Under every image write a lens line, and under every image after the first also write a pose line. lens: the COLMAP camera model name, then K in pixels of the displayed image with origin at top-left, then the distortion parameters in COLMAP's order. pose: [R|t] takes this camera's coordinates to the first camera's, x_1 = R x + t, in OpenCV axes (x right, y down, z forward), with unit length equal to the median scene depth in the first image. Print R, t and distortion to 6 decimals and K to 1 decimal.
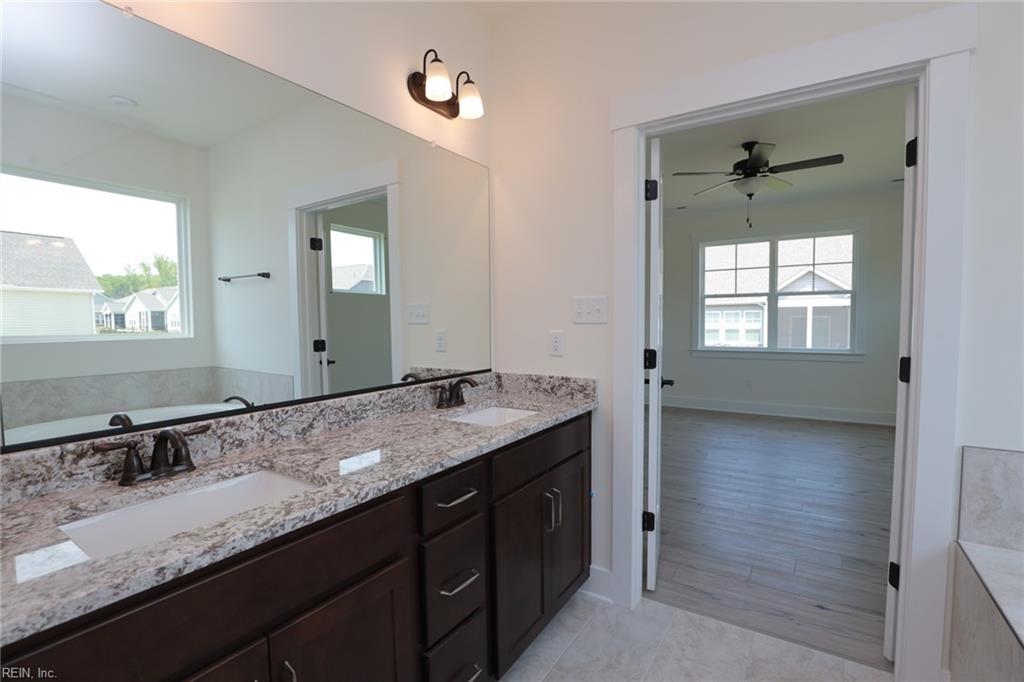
lens RADIAL K [[468.5, 0, 510.5], [0, 468.5, 343.0], [0, 0, 1]] dist [-0.035553, 0.006123]
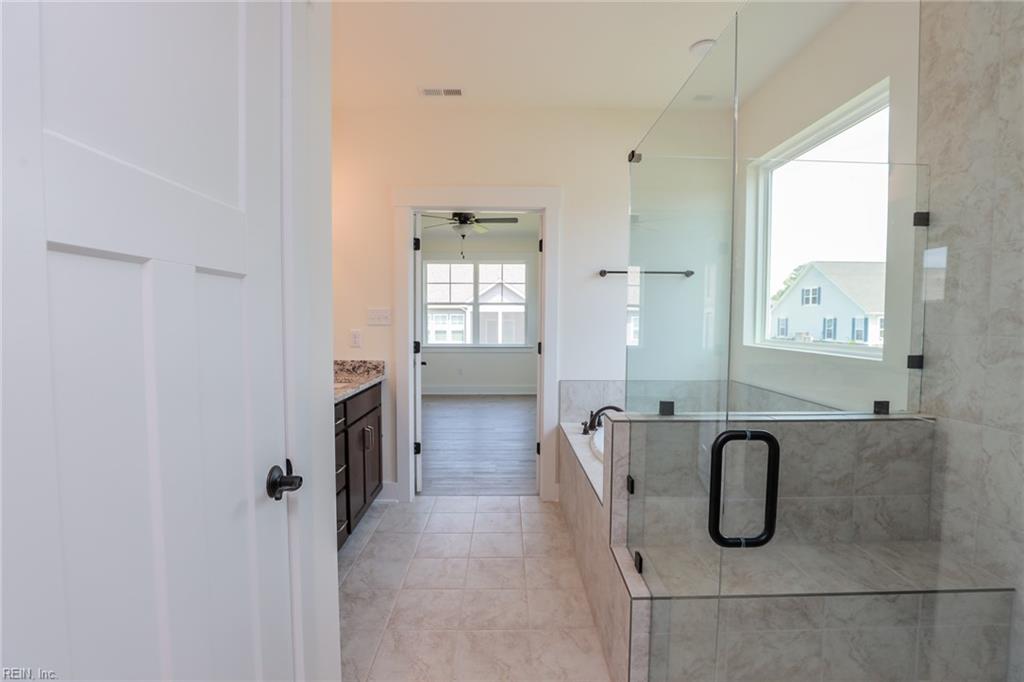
lens RADIAL K [[468.5, 0, 509.7], [0, 468.5, 343.4], [0, 0, 1]] dist [-0.035553, 0.006123]
pose [[0.828237, -0.015463, 0.560165, -0.289500], [0.016570, 0.999858, 0.003100, 0.017791], [-0.560133, 0.006714, 0.828375, -0.446696]]
